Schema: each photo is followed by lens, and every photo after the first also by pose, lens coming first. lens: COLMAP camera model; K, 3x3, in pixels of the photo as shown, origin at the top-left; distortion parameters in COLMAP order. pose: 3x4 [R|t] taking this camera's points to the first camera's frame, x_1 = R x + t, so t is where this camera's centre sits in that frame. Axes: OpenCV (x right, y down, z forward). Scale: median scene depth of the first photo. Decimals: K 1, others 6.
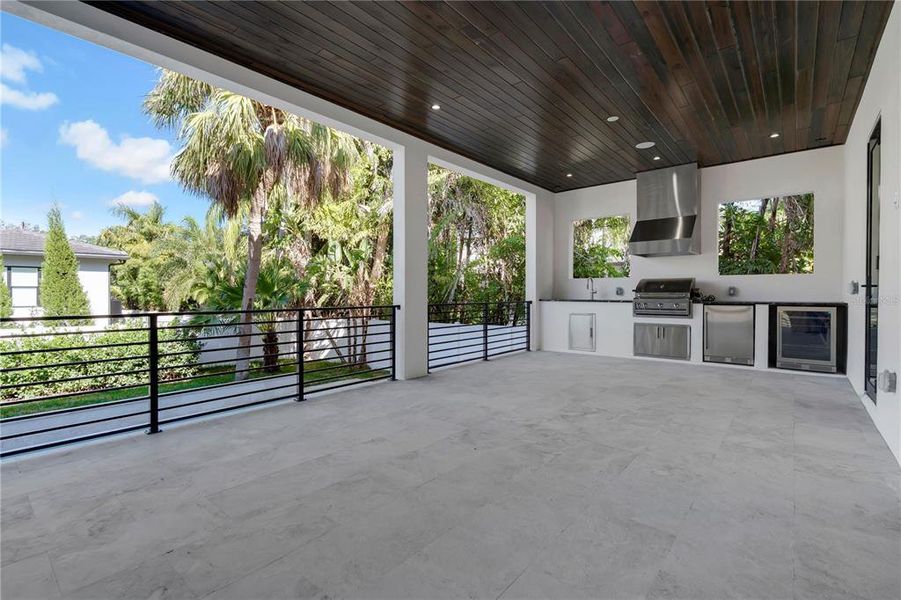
lens RADIAL K [[381.1, 0, 449.0], [0, 381.1, 298.2], [0, 0, 1]] dist [-0.011539, 0.000283]
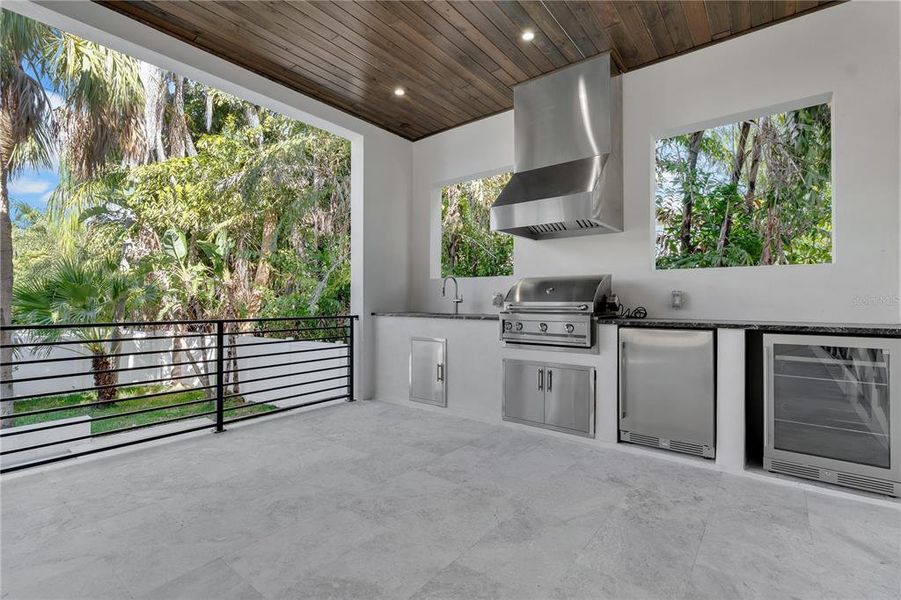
lens RADIAL K [[392.9, 0, 450.5], [0, 392.9, 300.0], [0, 0, 1]] dist [-0.007563, -0.000127]
pose [[0.998482, 0.005057, 0.054848, 0.365709], [-0.003957, 0.999789, -0.020159, -0.005966], [-0.054938, 0.019912, 0.998291, 0.430554]]
